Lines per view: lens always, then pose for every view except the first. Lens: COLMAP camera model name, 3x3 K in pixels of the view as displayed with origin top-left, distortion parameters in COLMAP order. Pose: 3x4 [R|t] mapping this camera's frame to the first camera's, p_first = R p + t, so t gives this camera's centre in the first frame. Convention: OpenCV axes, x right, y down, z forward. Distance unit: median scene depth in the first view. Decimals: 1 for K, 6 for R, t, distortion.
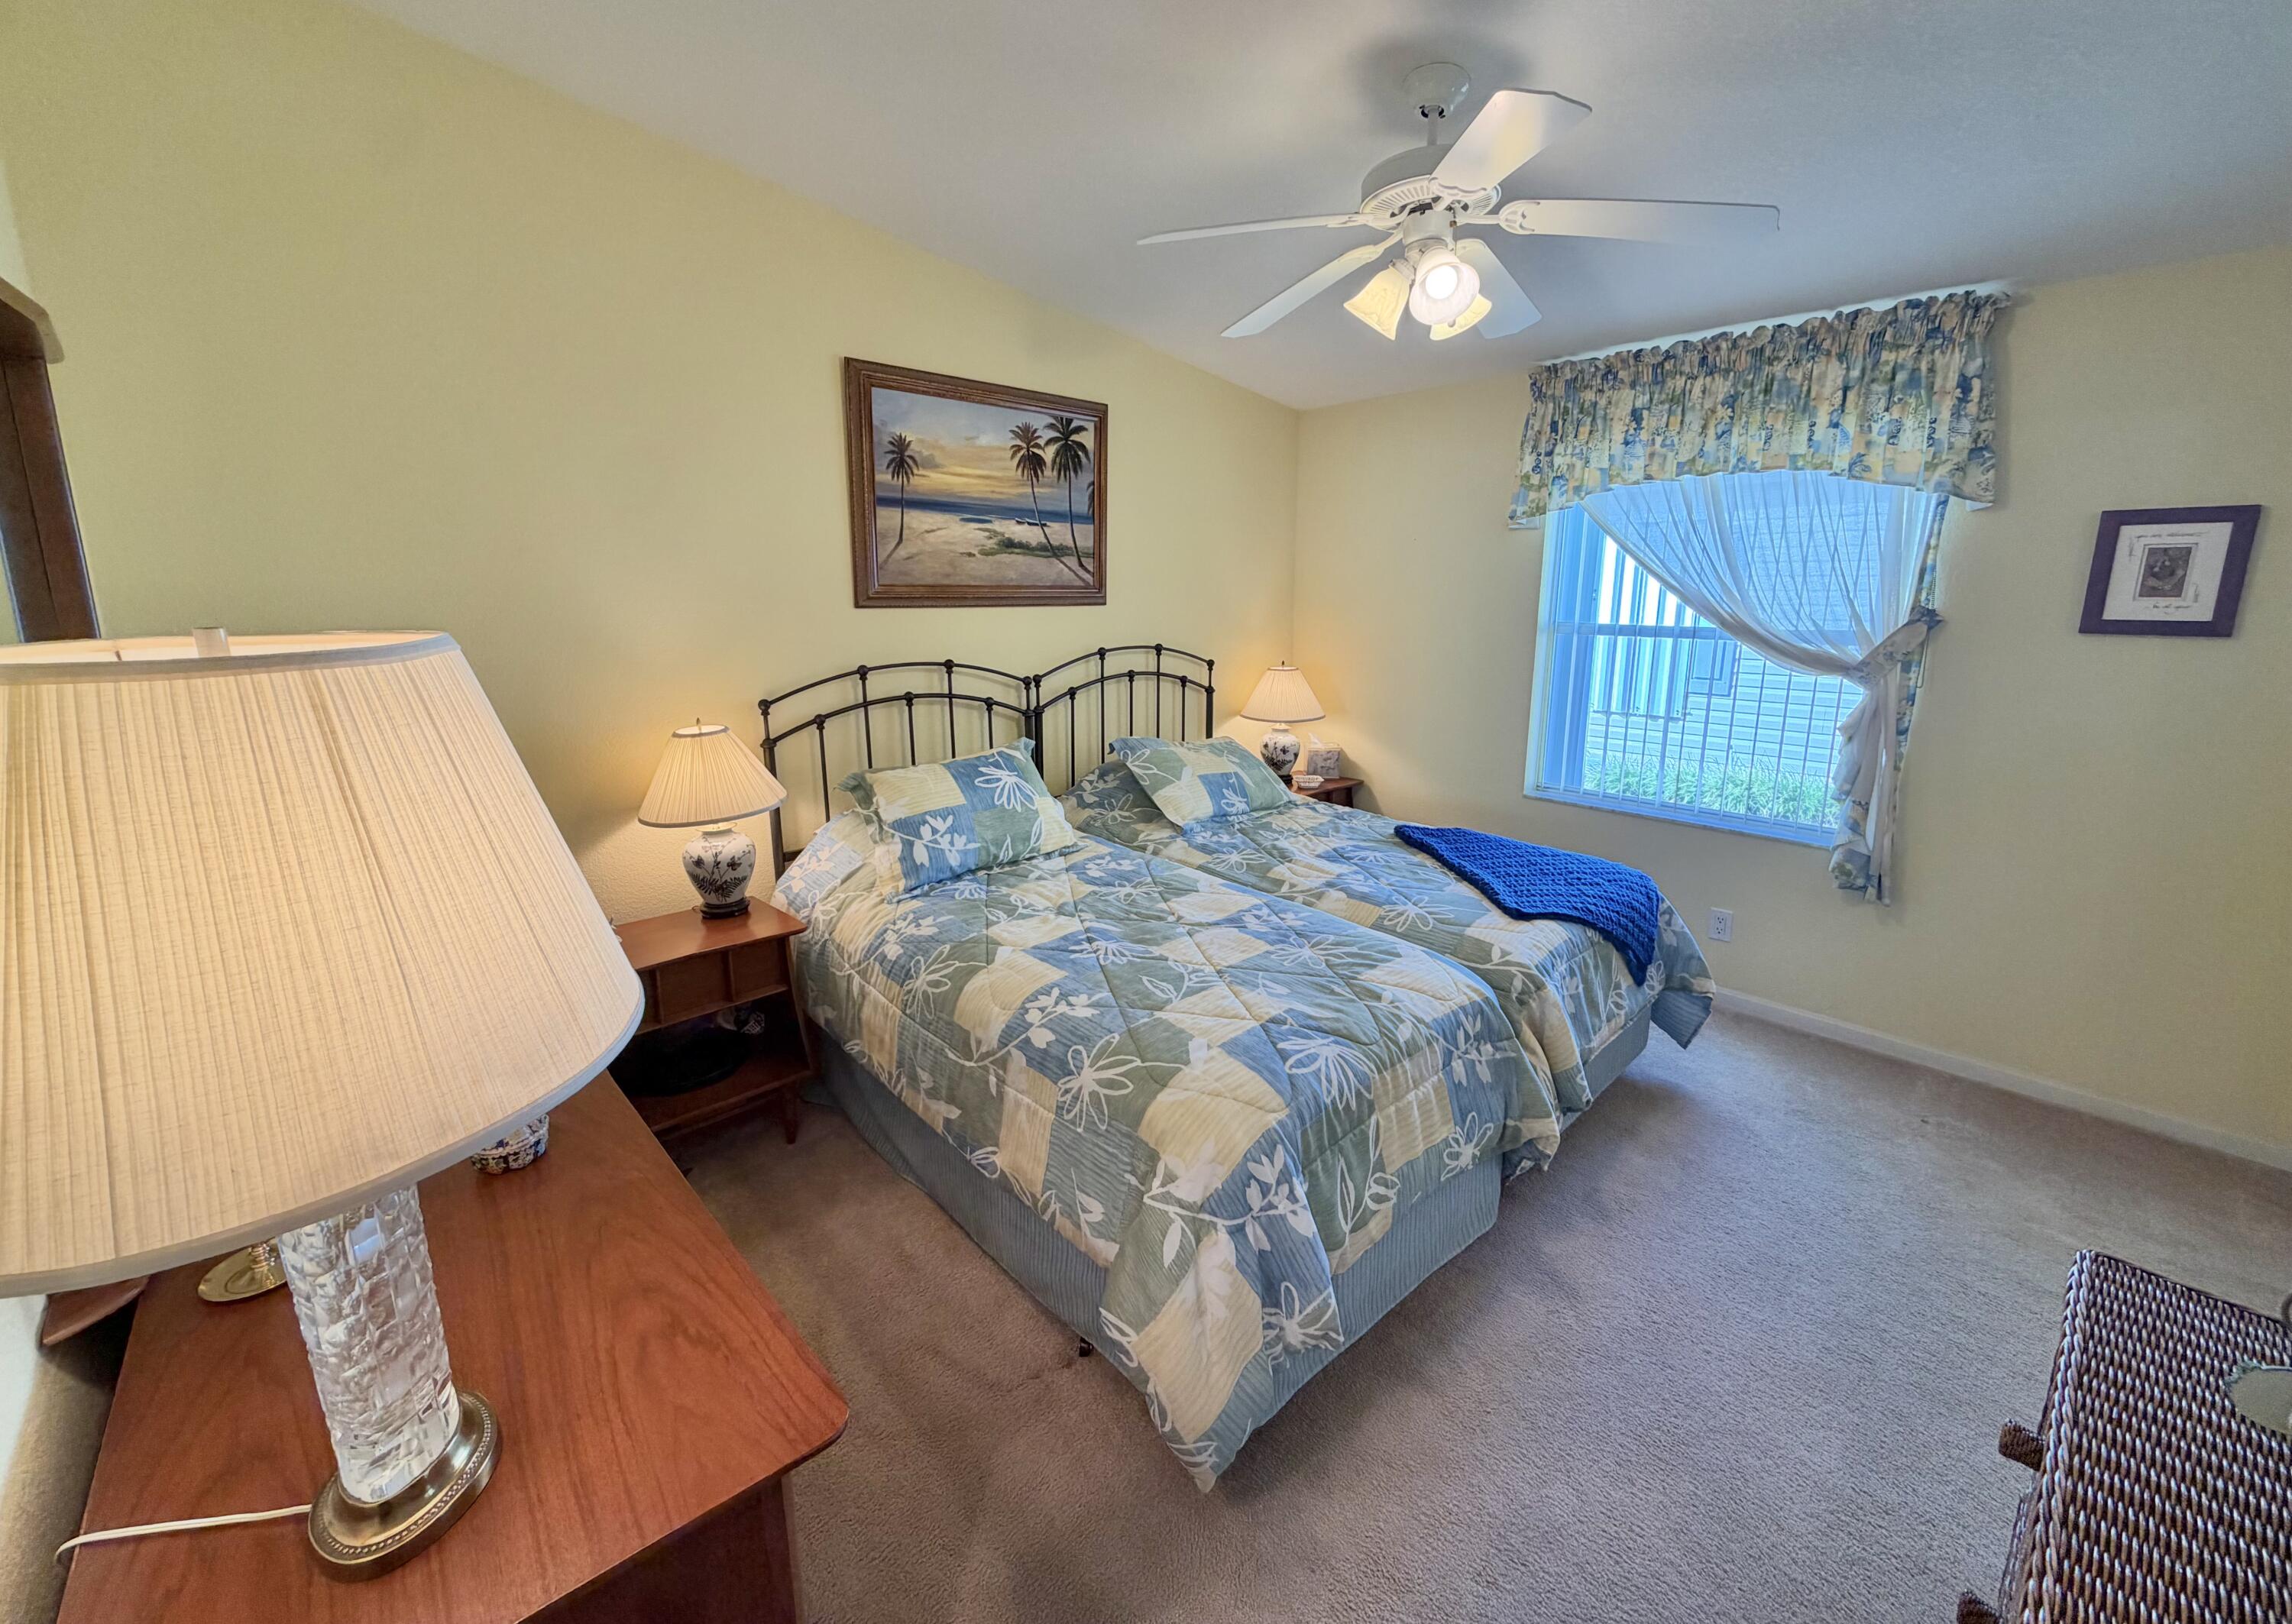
lens RADIAL K [[910.3, 0, 1143.3], [0, 910.3, 762.1], [0, 0, 1]] dist [0.012704, -0.000191]
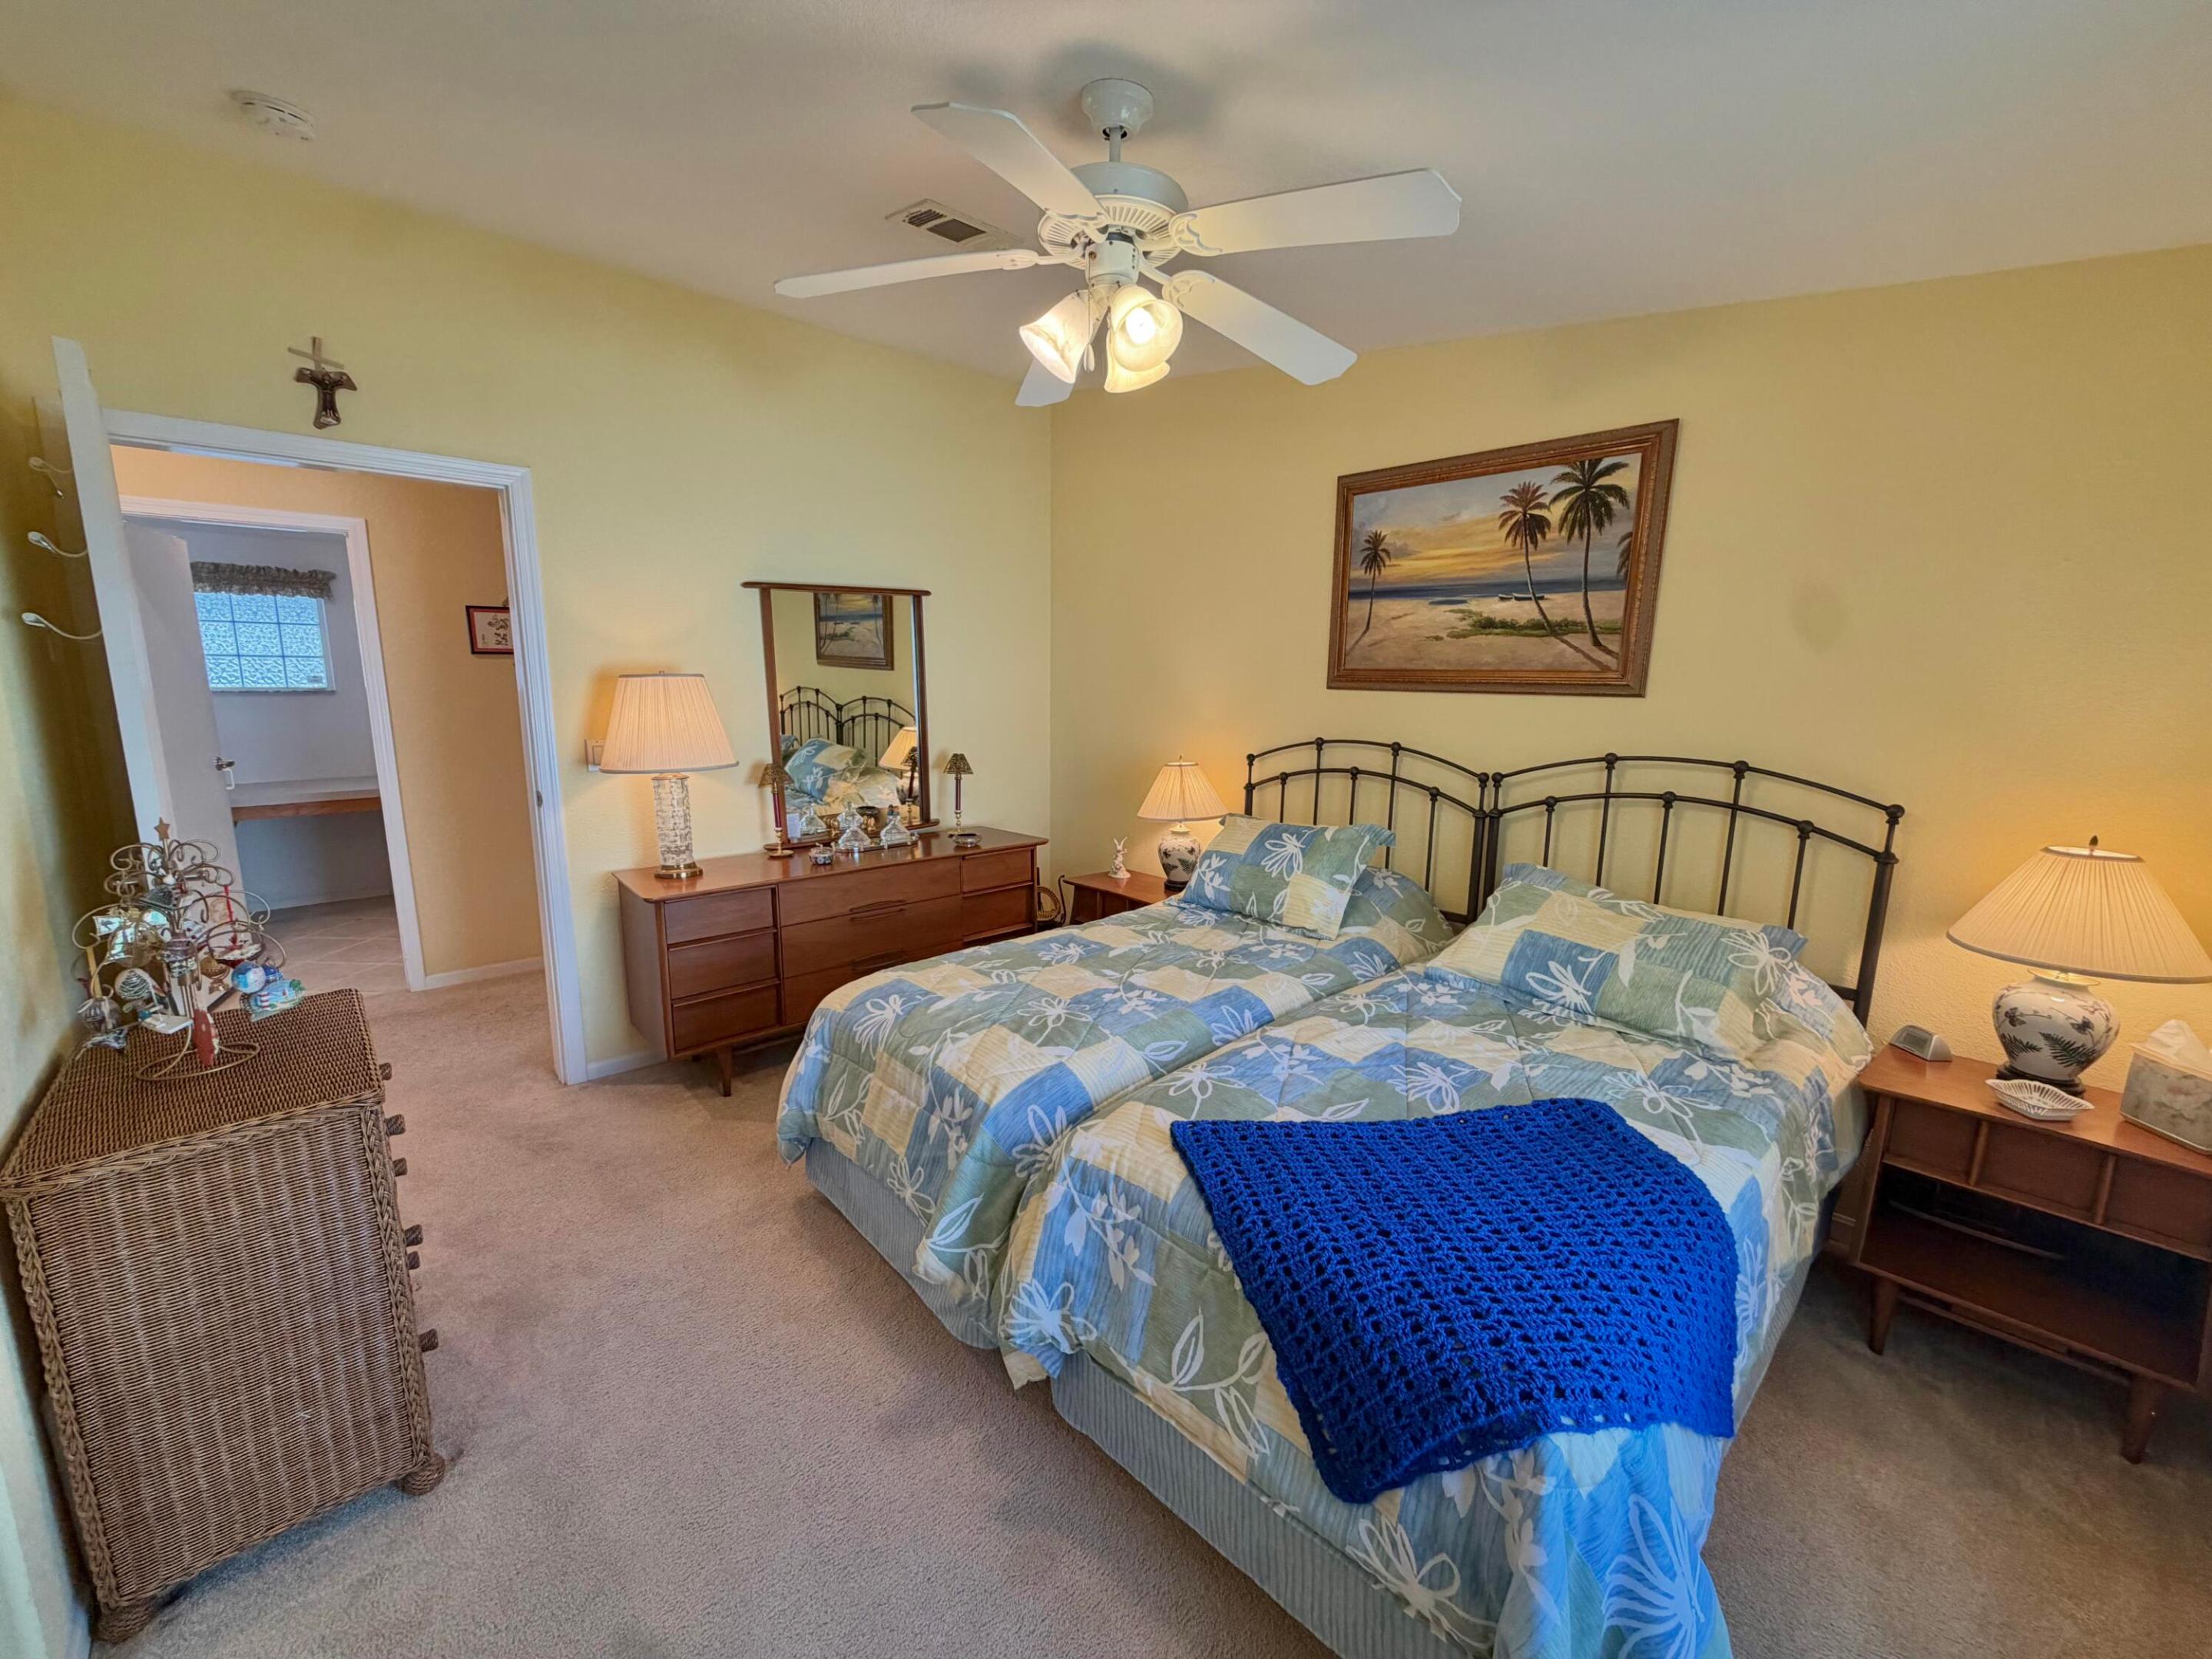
lens RADIAL K [[882.2, 0, 1102.1], [0, 882.2, 833.6], [0, 0, 1]] dist [-0.000473, 0.000118]
pose [[0.008577, 0.177755, -0.984037, 0.835312], [-0.201464, 0.964202, 0.172416, -0.127564], [0.979458, 0.196769, 0.044081, 0.707480]]
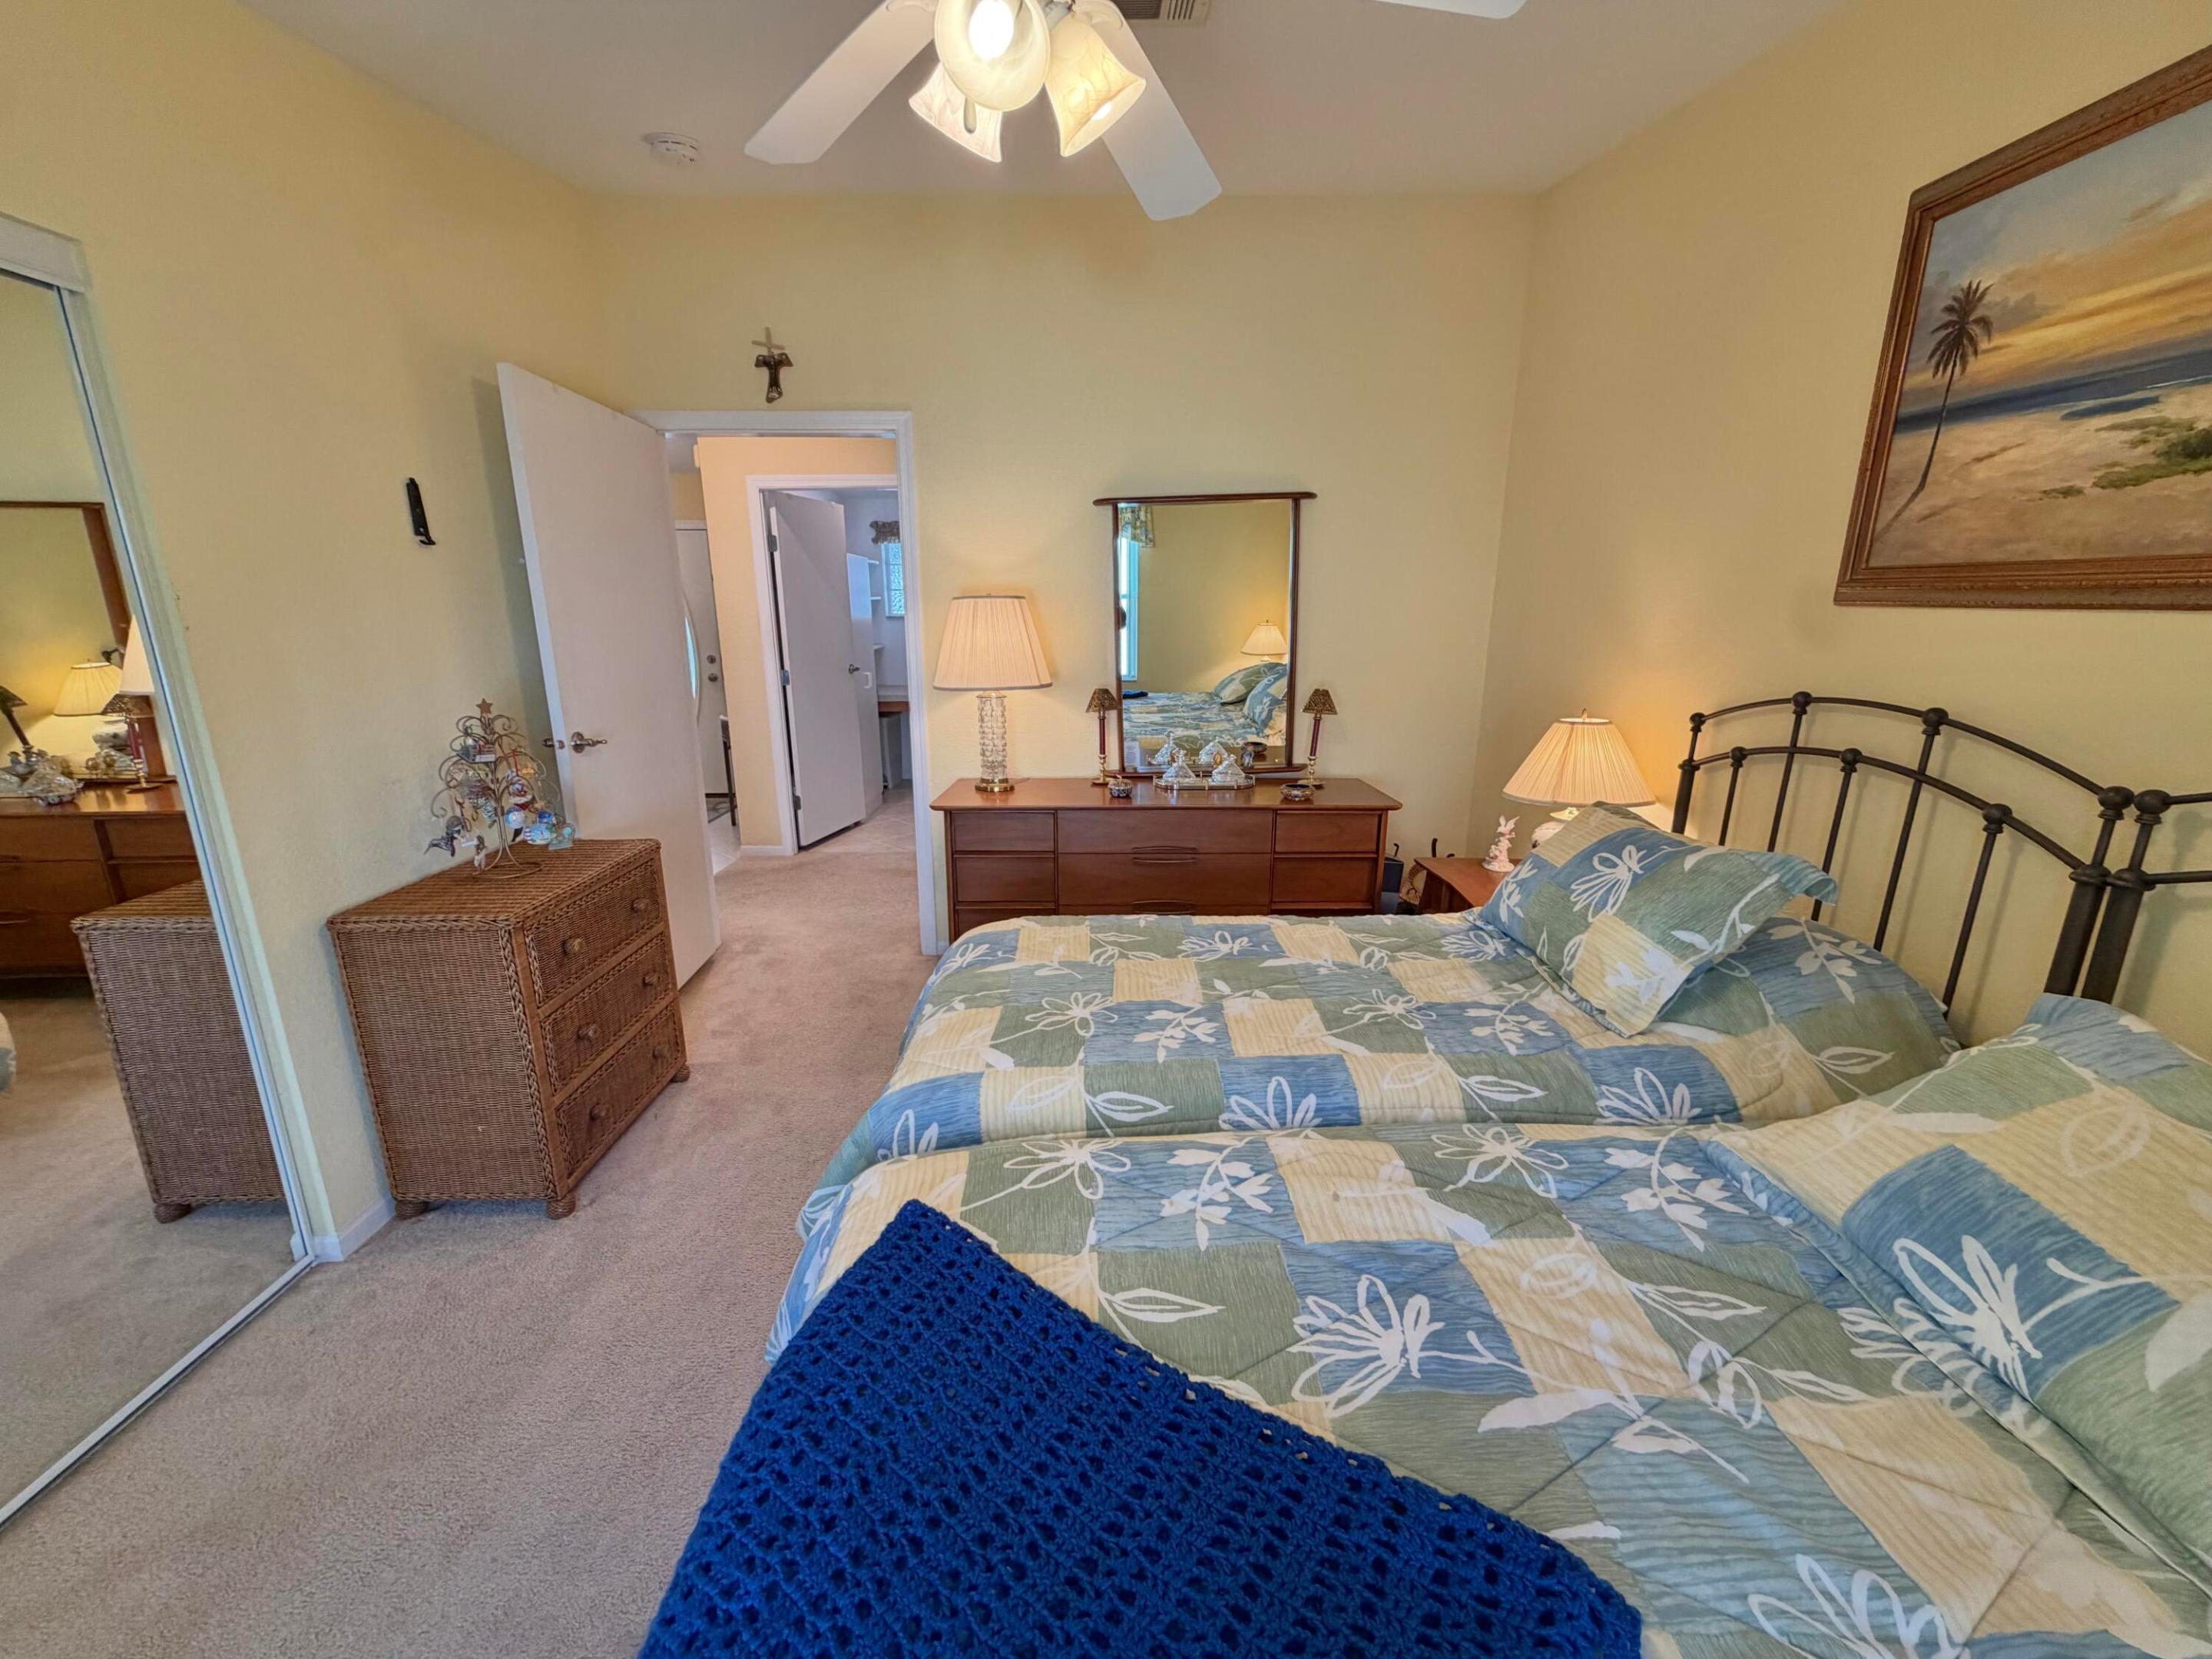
lens RADIAL K [[882.2, 0, 1104.7], [0, 882.2, 835.2], [0, 0, 1]] dist [-0.000473, 0.000118]
pose [[-0.666991, 0.193534, -0.719491, 0.526152], [-0.139142, 0.916330, 0.375471, -0.183707], [0.731958, 0.350547, -0.584255, 1.050190]]
